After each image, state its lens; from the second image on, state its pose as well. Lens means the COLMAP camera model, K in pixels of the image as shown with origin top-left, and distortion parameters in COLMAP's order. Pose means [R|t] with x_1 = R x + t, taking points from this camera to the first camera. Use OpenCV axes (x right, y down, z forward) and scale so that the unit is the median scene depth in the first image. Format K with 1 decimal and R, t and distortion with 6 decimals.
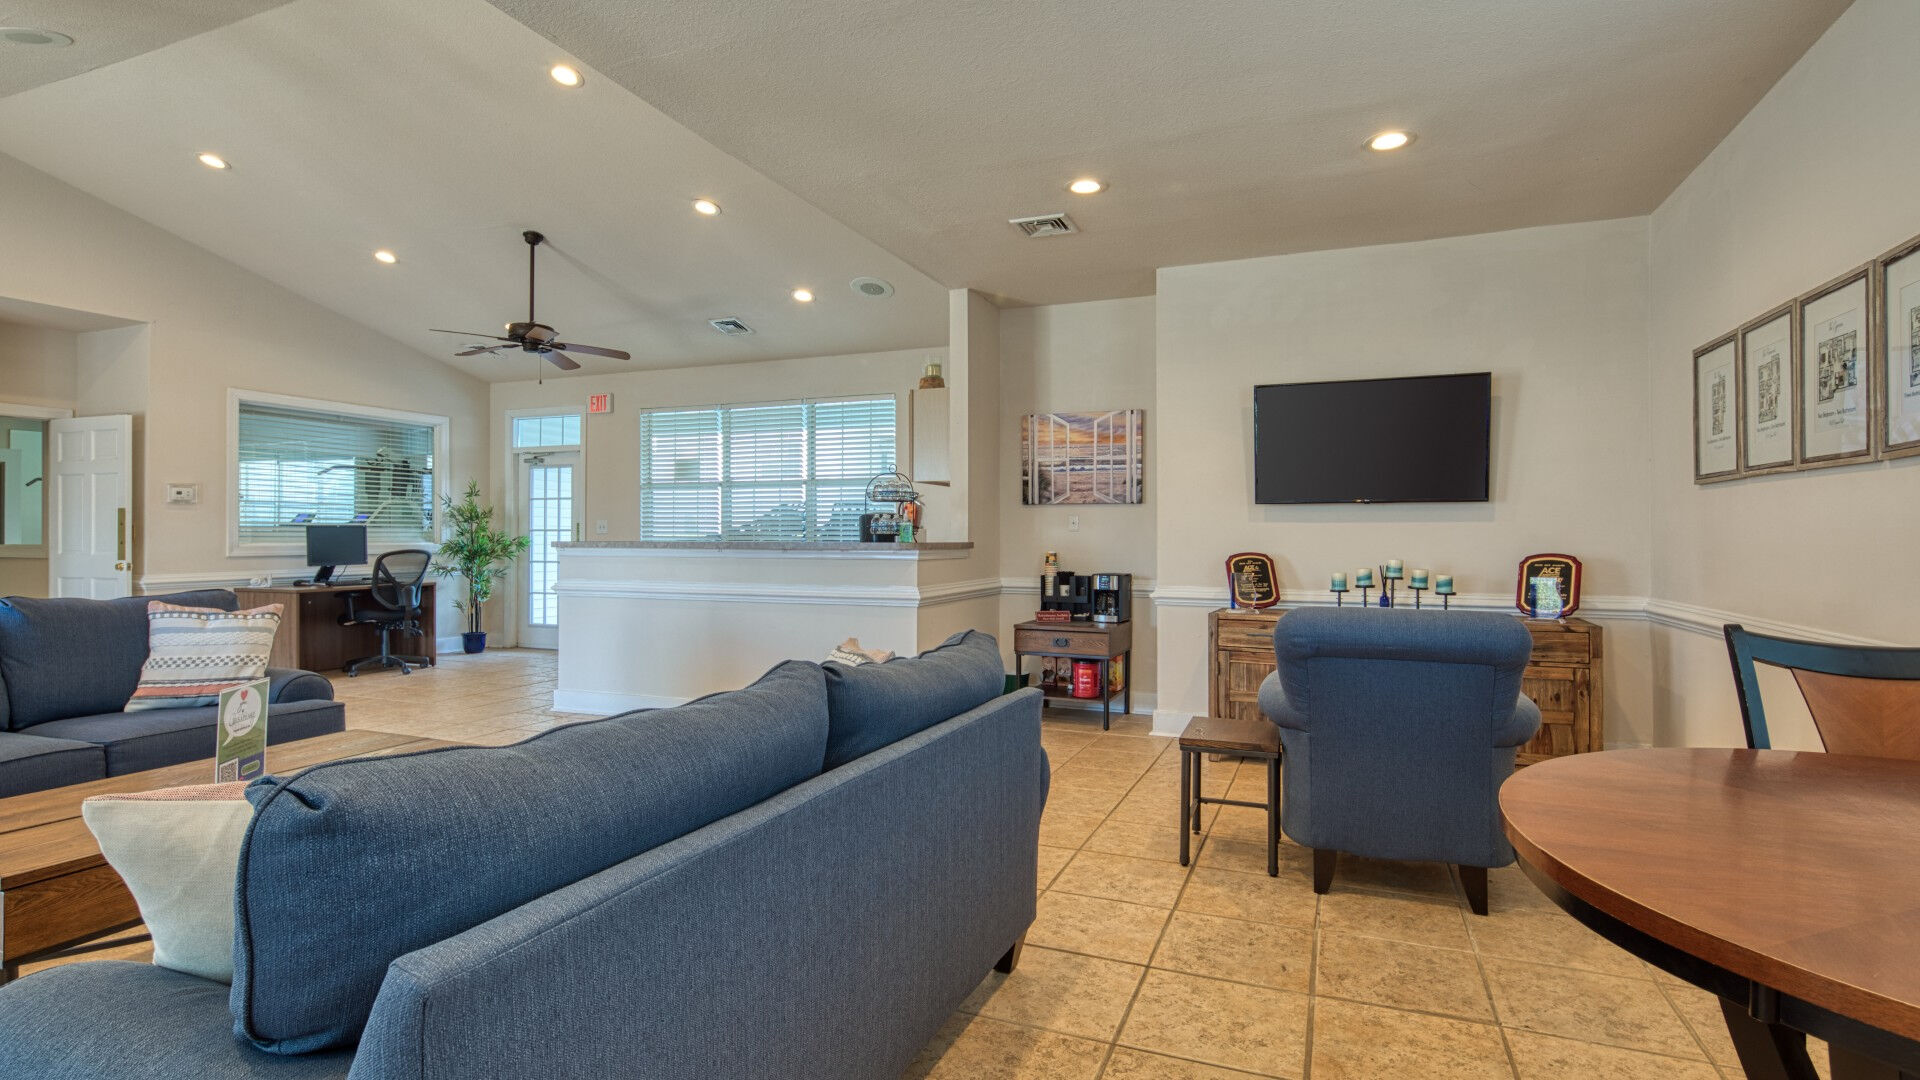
lens RADIAL K [[945.7, 0, 960.2], [0, 945.7, 535.7], [0, 0, 1]] dist [0.017001, -0.008108]
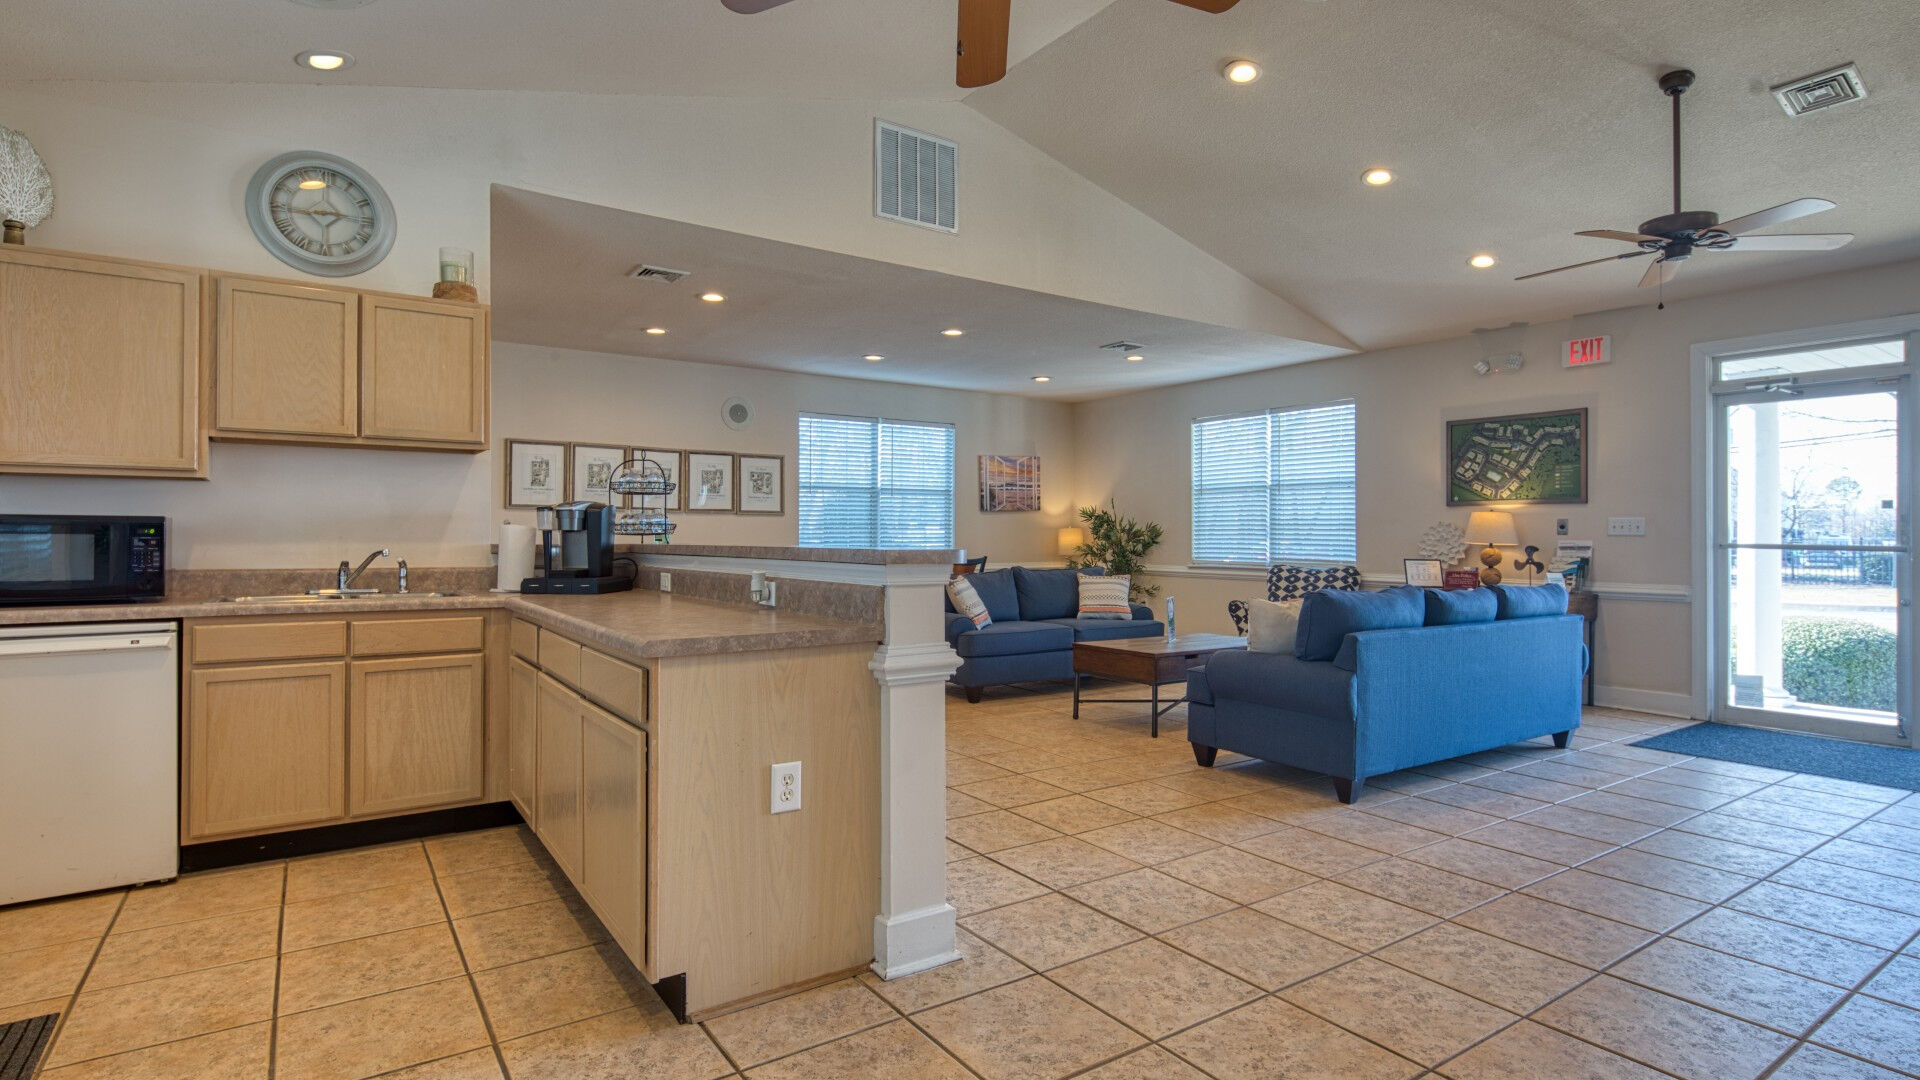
lens RADIAL K [[945.7, 0, 929.8], [0, 945.7, 537.0], [0, 0, 1]] dist [0.017001, -0.008108]
pose [[-0.832990, -0.000107, 0.553288, -0.652696], [-0.000666, 0.999999, -0.000809, 0.002114], [-0.553287, -0.001042, -0.832990, 1.406099]]
